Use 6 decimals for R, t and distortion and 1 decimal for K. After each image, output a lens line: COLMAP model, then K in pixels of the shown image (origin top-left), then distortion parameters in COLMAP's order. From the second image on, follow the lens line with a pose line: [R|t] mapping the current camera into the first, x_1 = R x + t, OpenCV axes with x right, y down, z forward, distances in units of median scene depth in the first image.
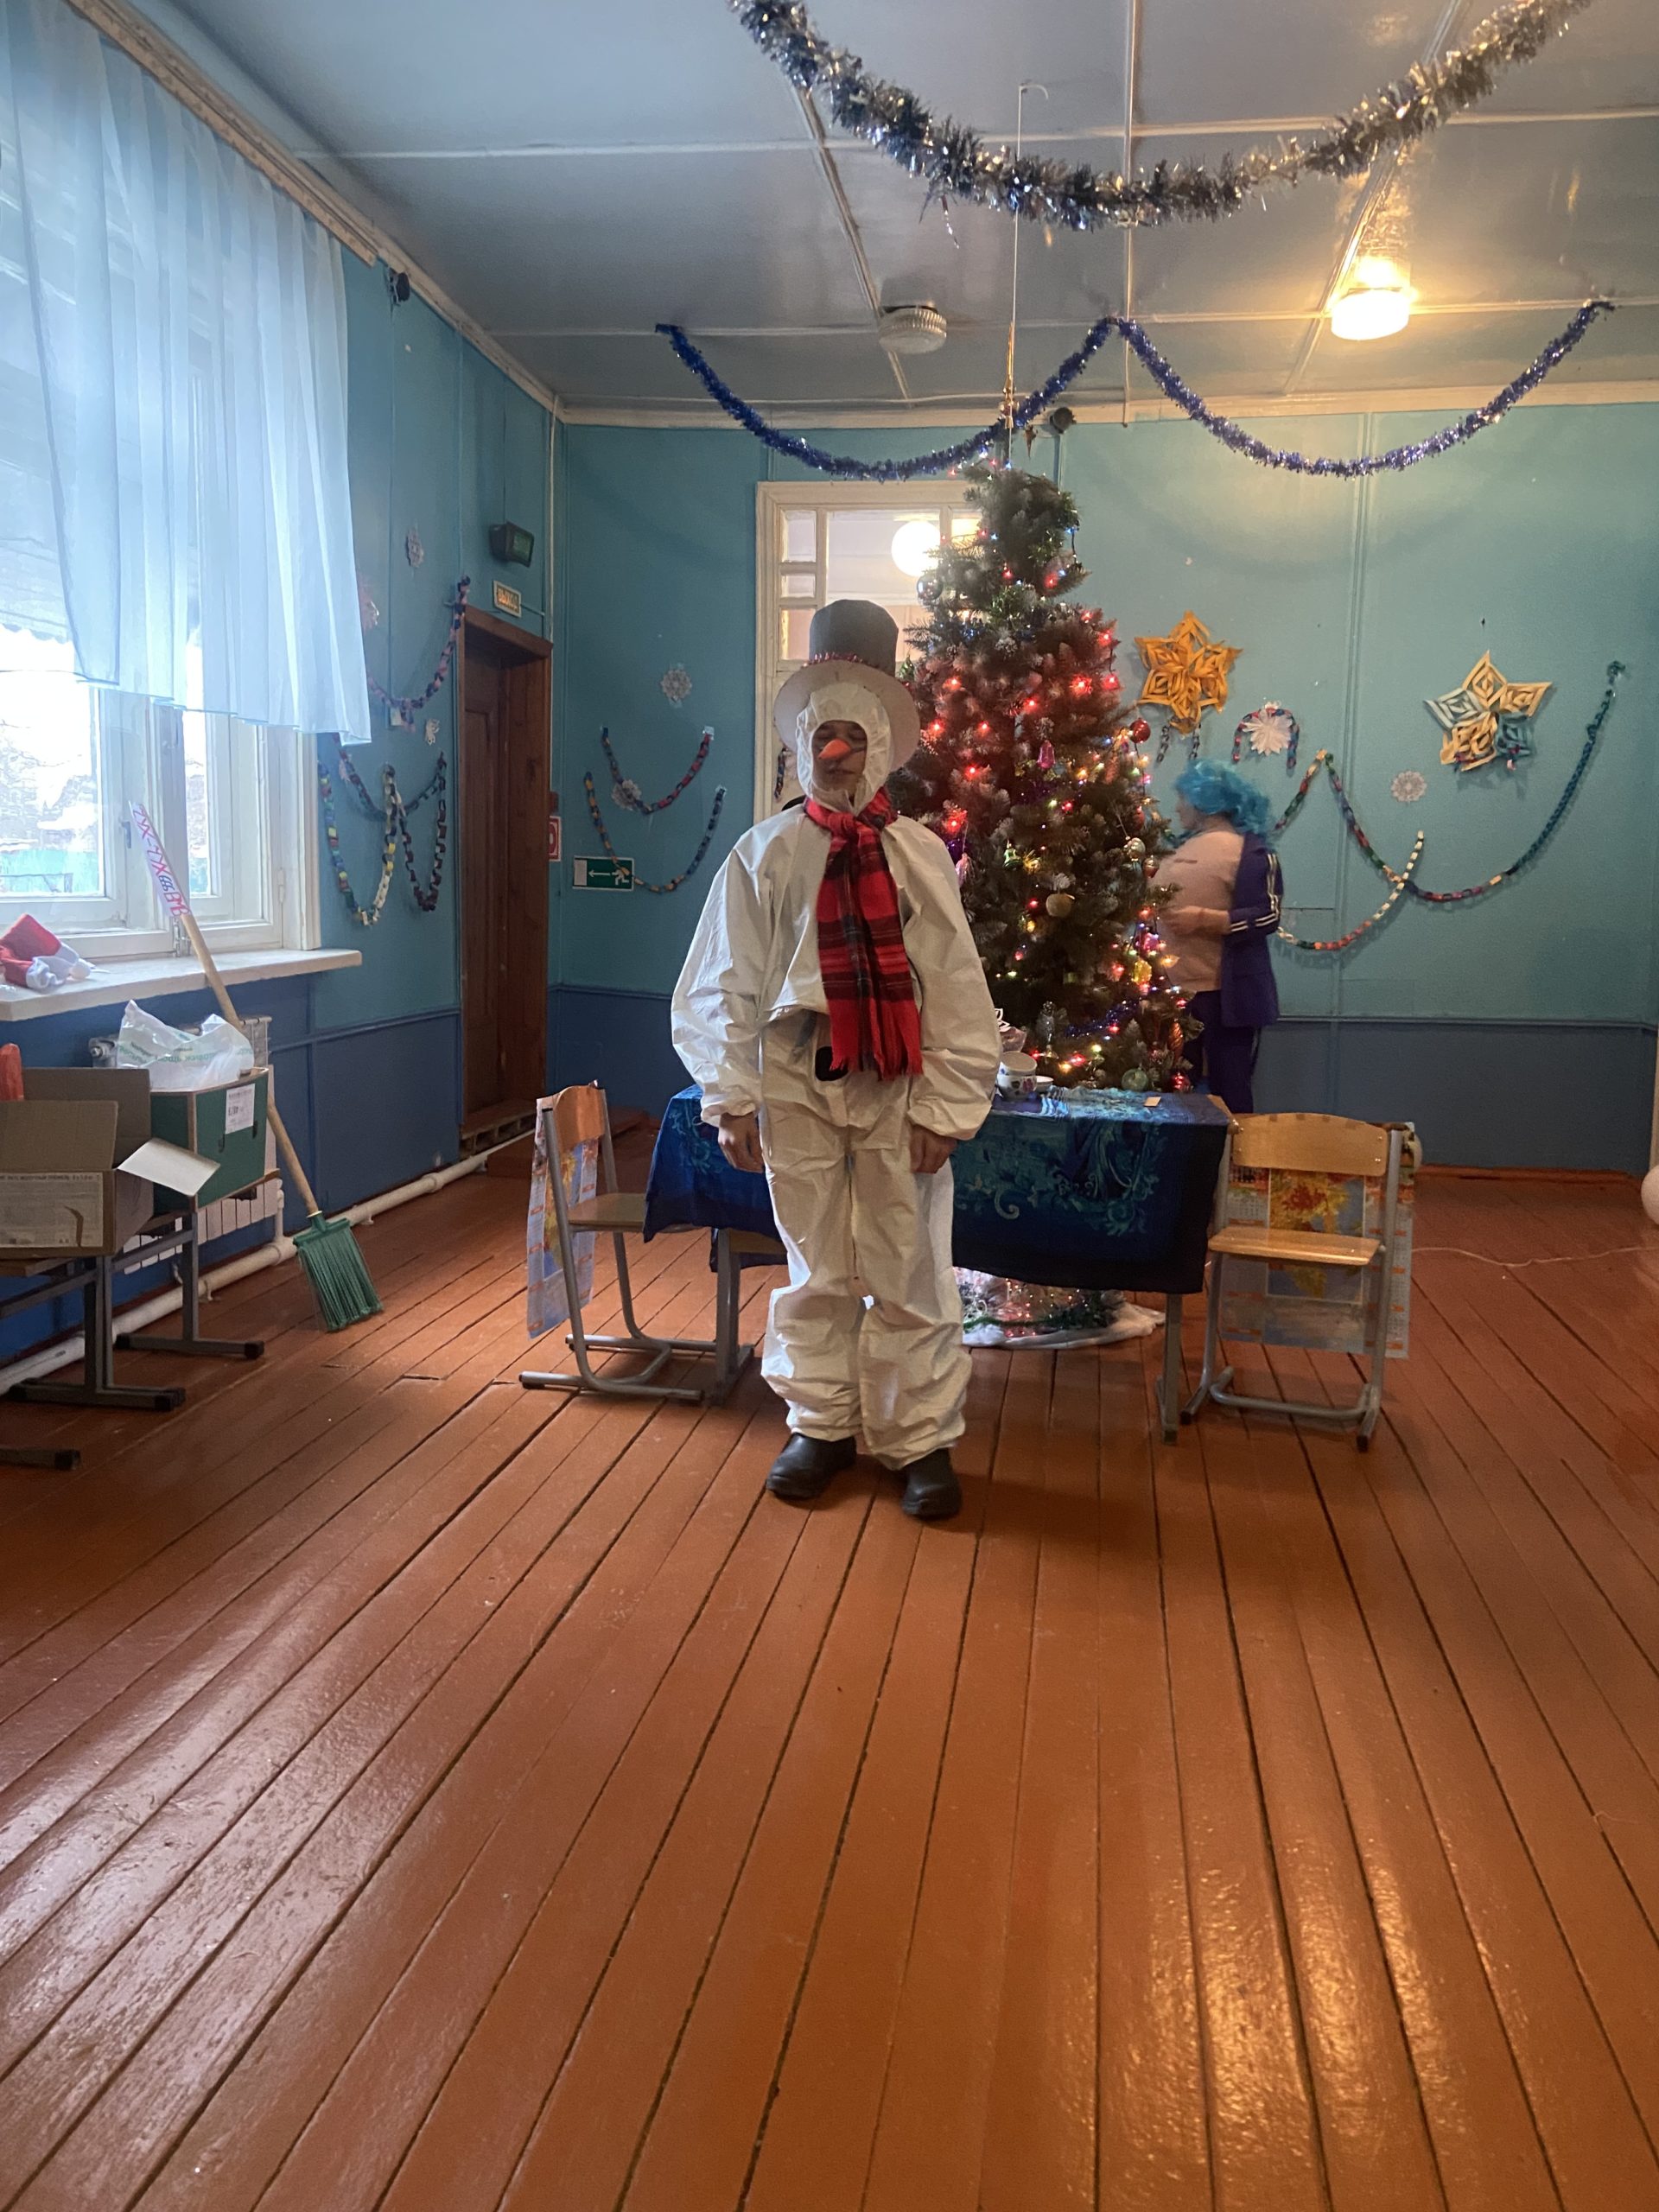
lens RADIAL K [[1657.3, 0, 858.3], [0, 1657.3, 1053.1], [0, 0, 1]] dist [0.127783, -0.156322]
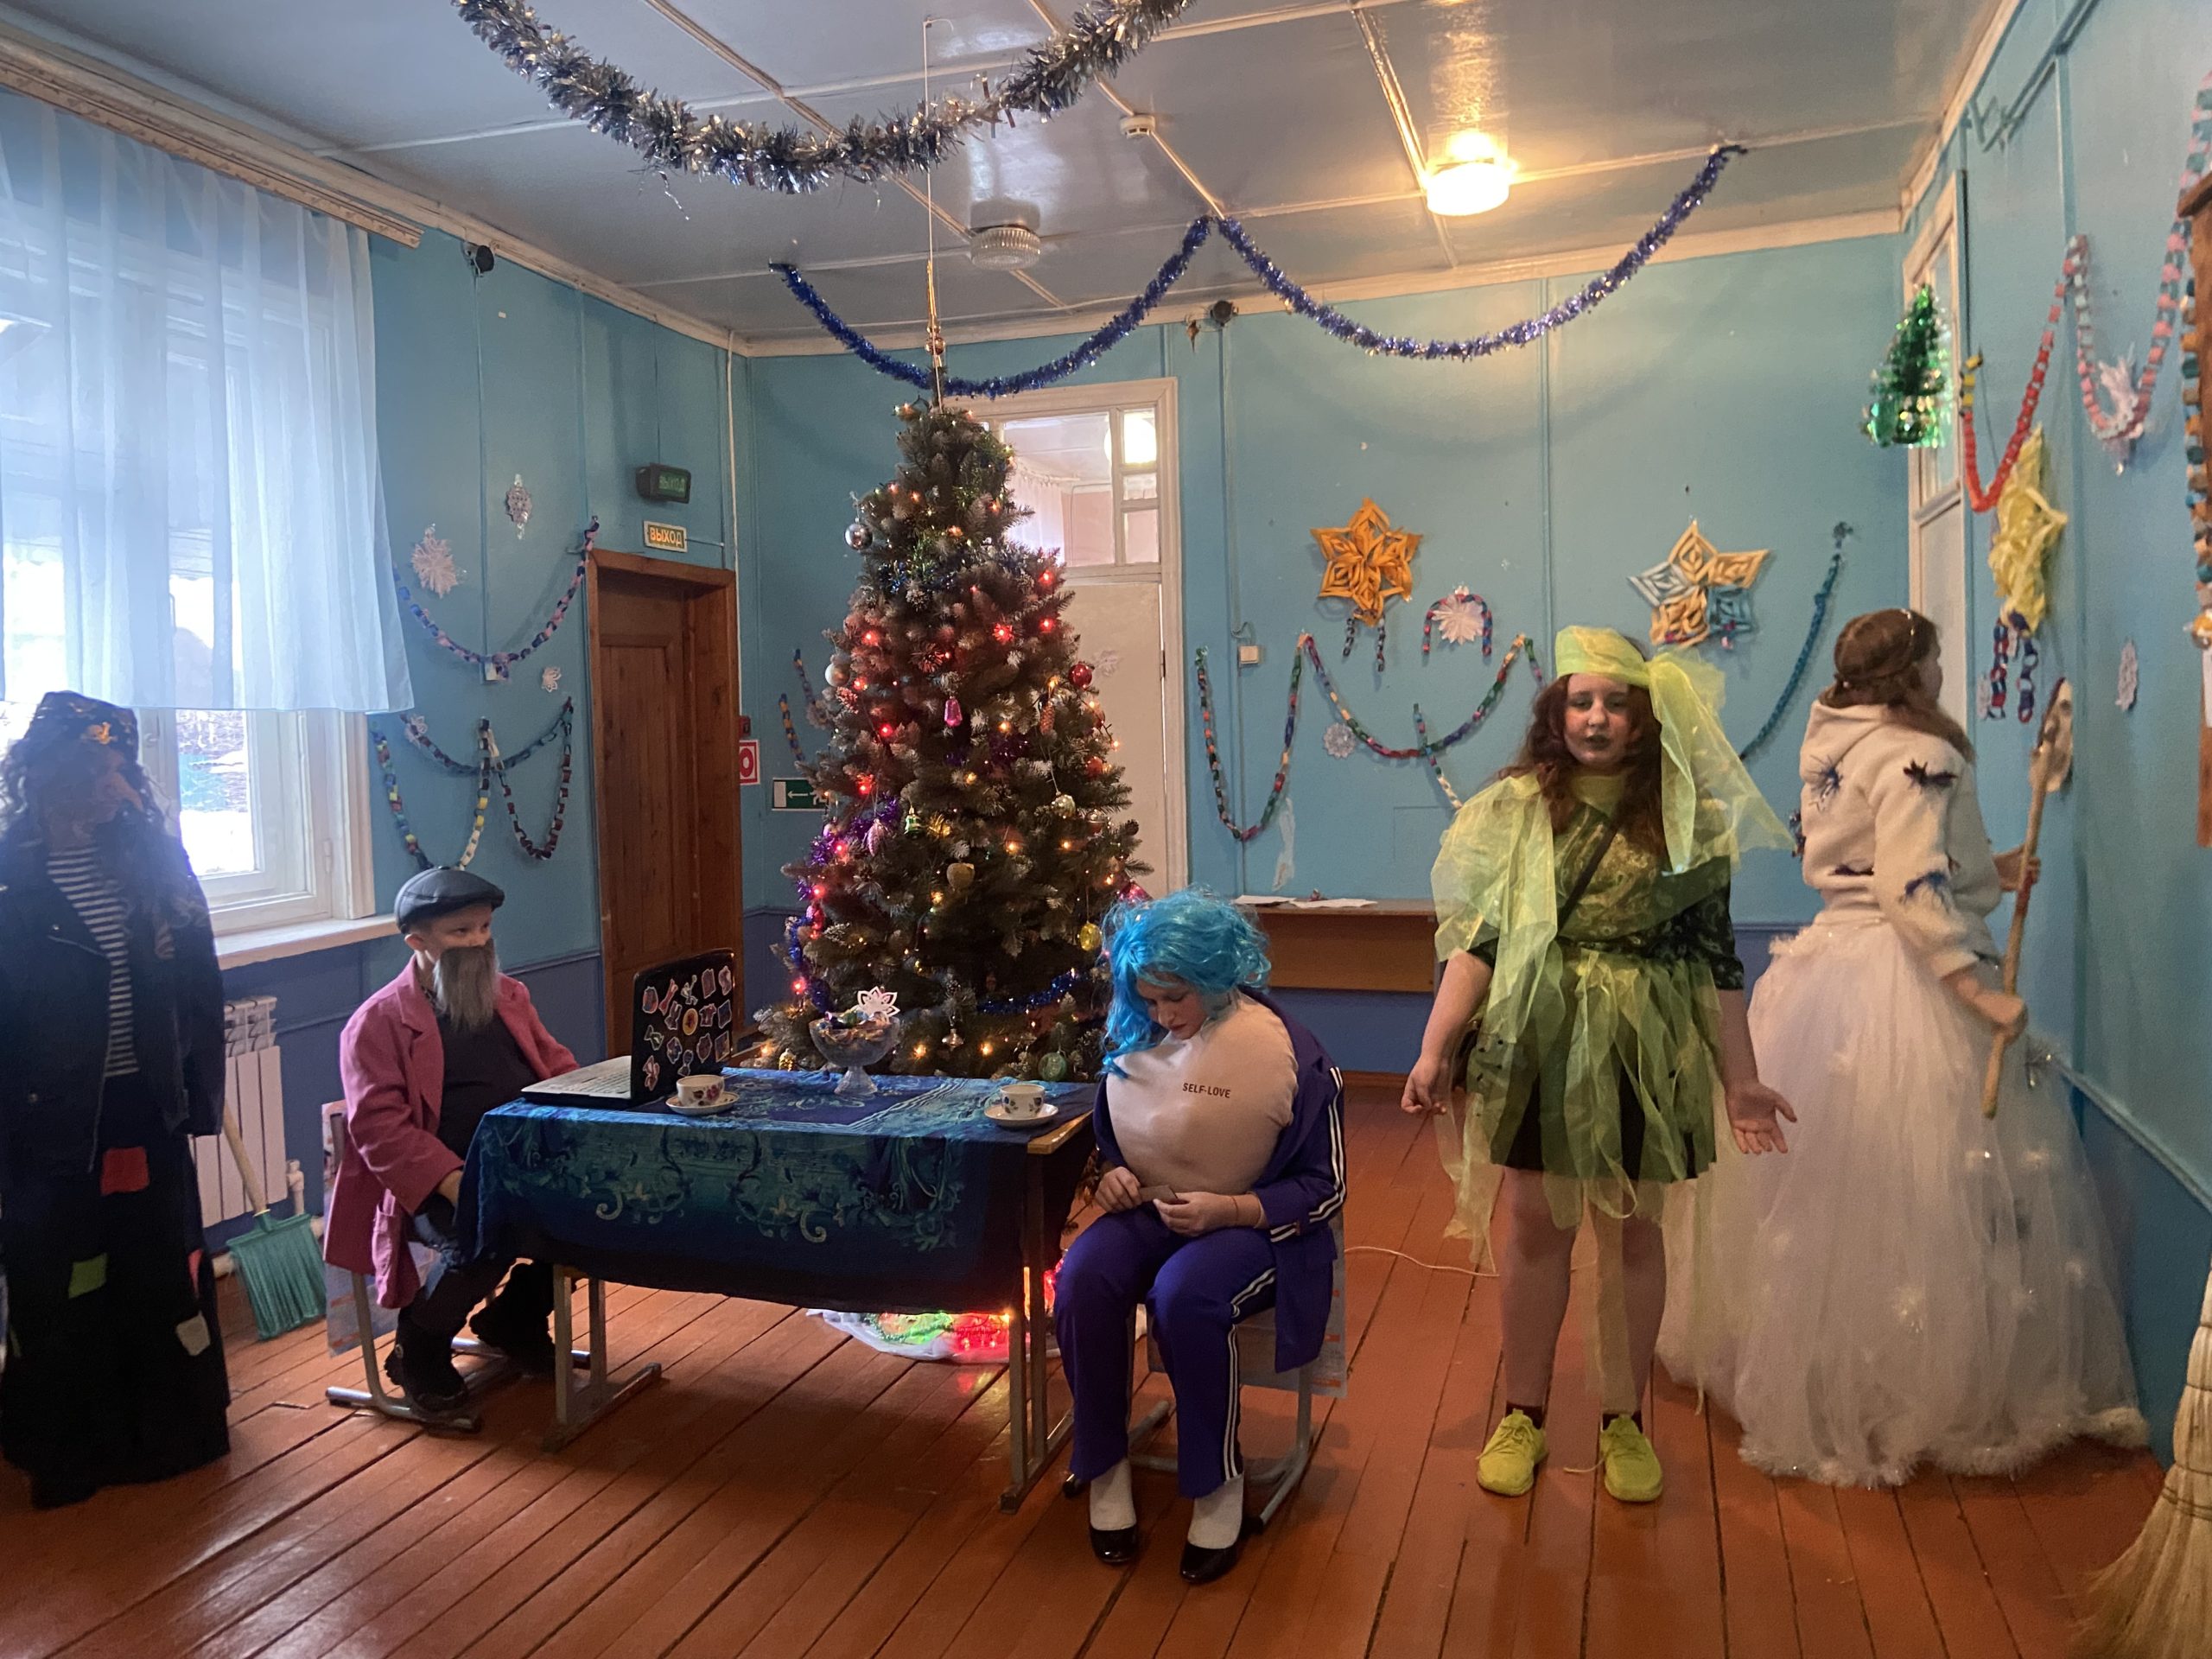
lens RADIAL K [[1657.3, 0, 1109.6], [0, 1657.3, 817.9], [0, 0, 1]] dist [0.127783, -0.156322]
pose [[0.984185, -0.036956, -0.173244, 0.239483], [0.028545, 0.998301, -0.050790, -0.045290], [0.174827, 0.045042, 0.983568, 0.064989]]
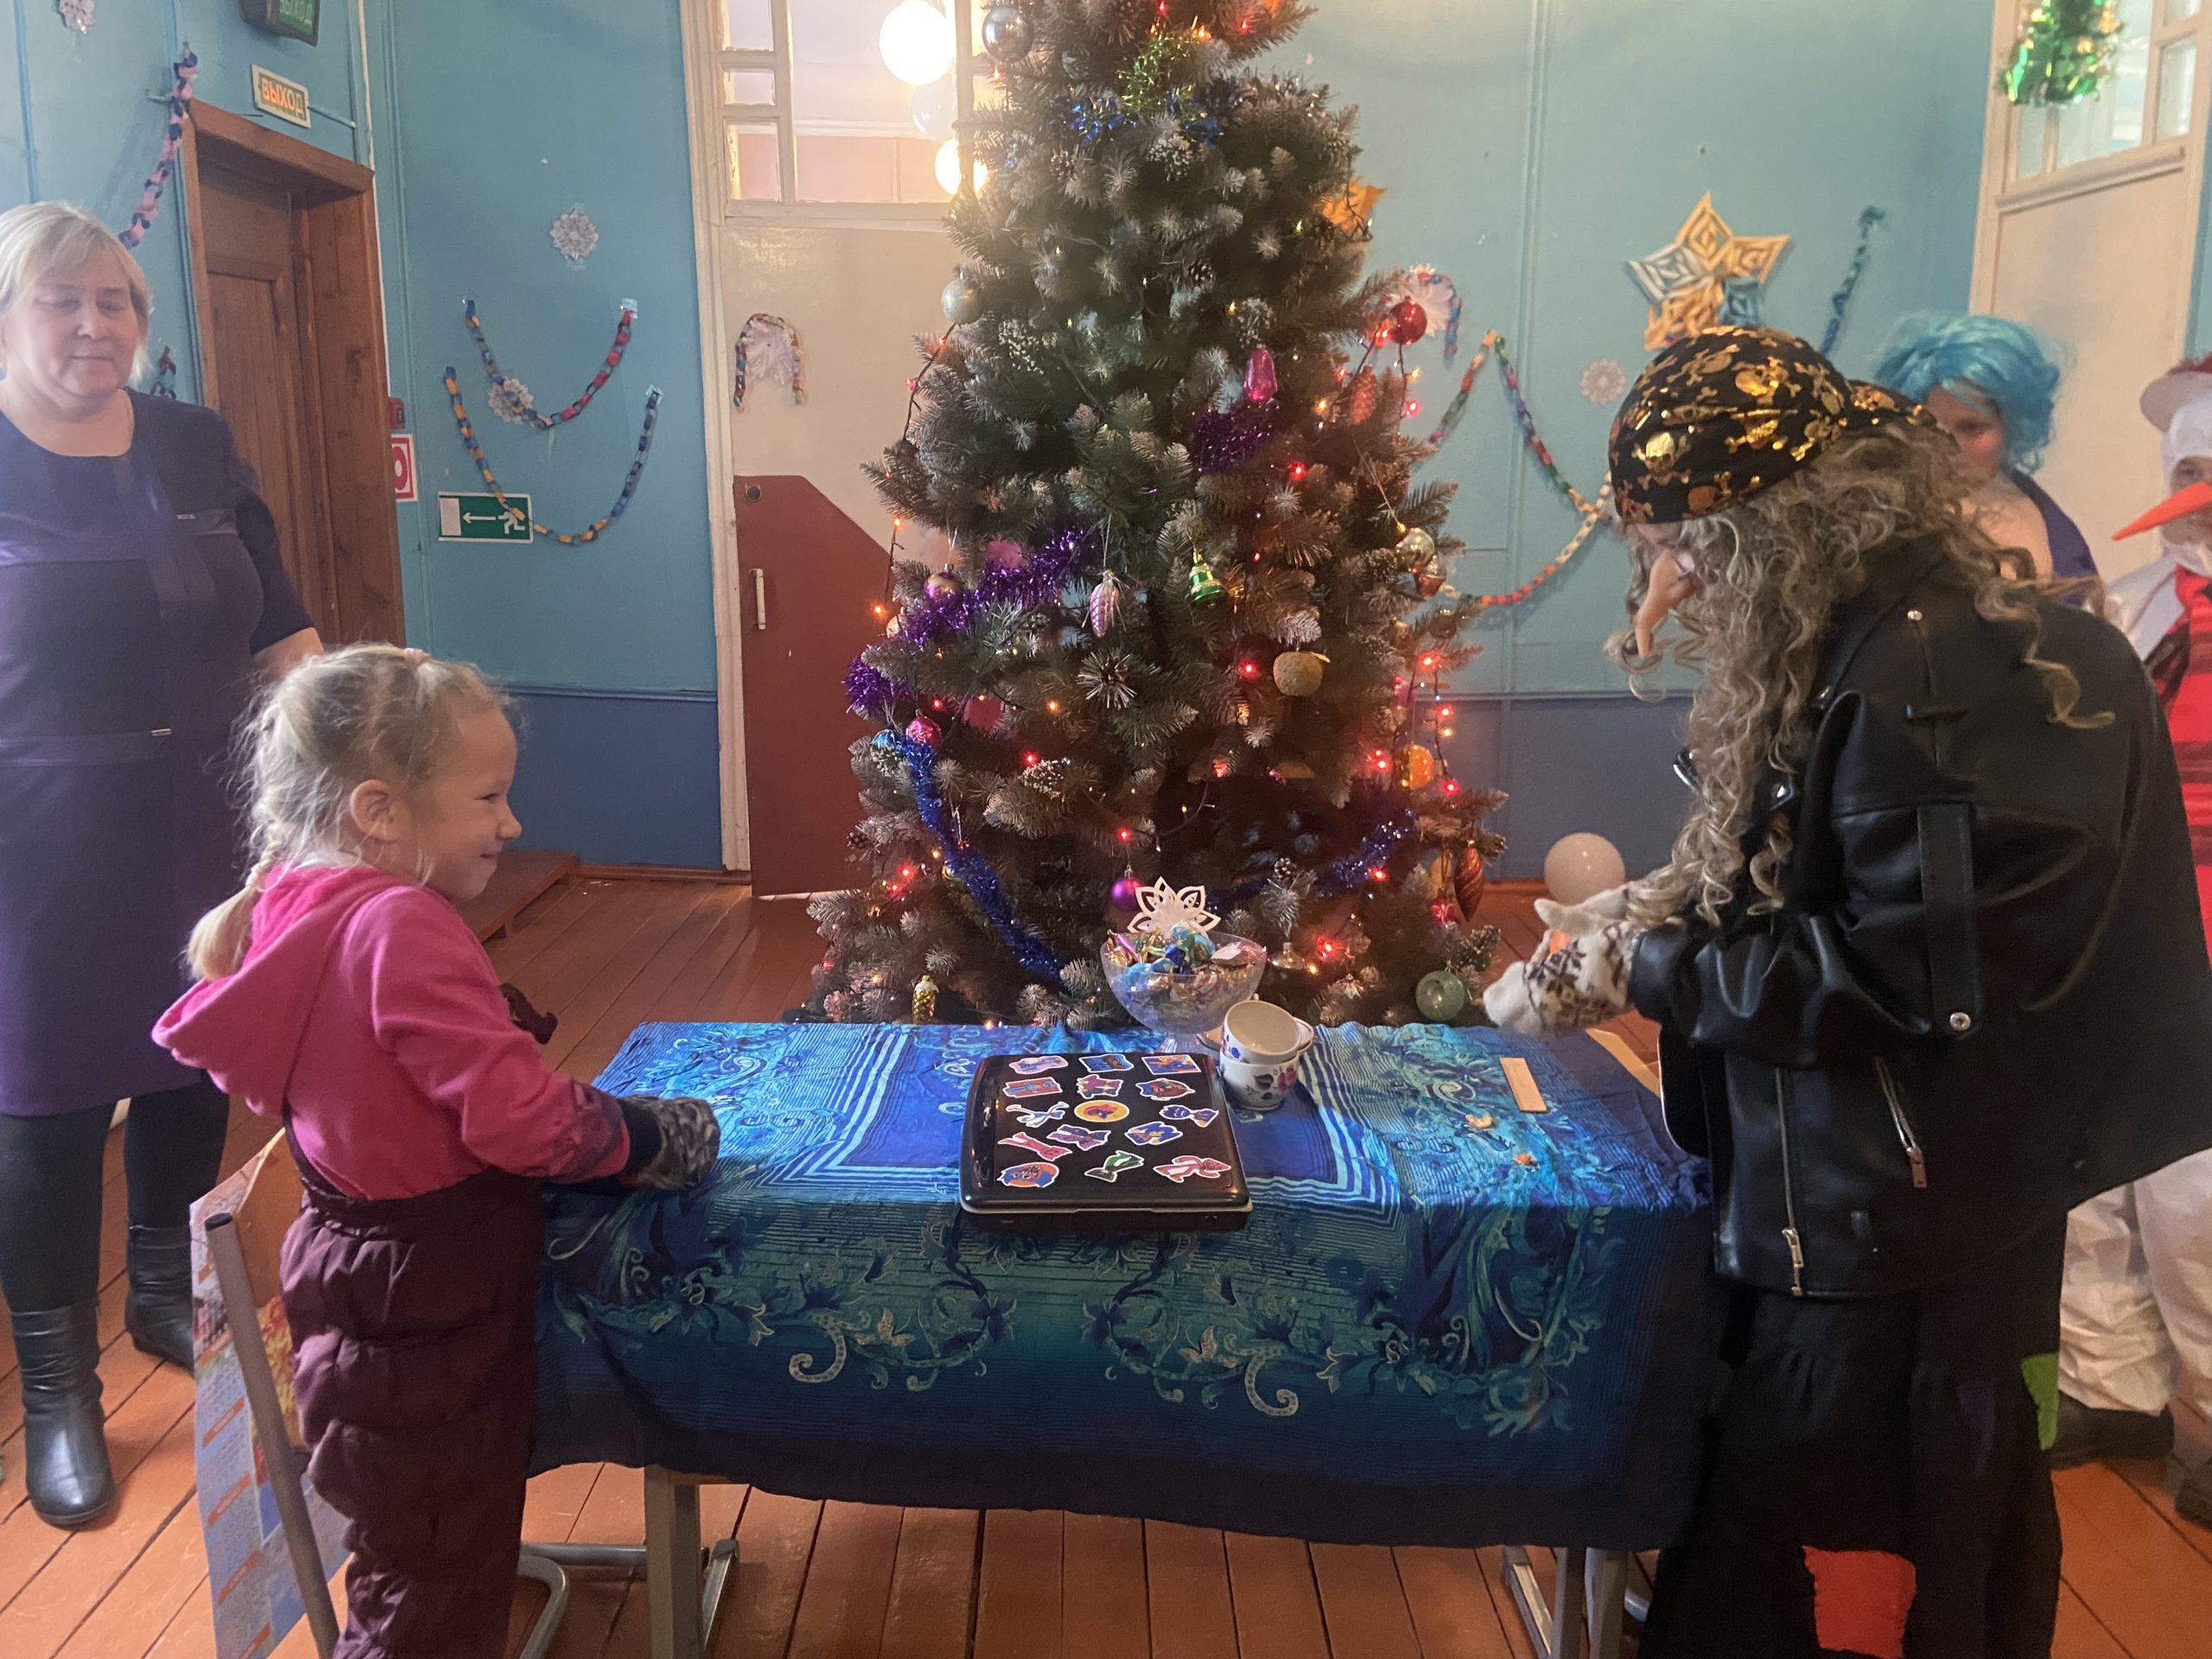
lens RADIAL K [[1657.3, 0, 1078.4], [0, 1657.3, 770.3], [0, 0, 1]] dist [0.127783, -0.156322]
pose [[0.989830, -0.043461, 0.135454, -0.010711], [0.031641, 0.995598, 0.088229, -0.068904], [-0.138692, -0.083046, 0.986847, 0.325156]]
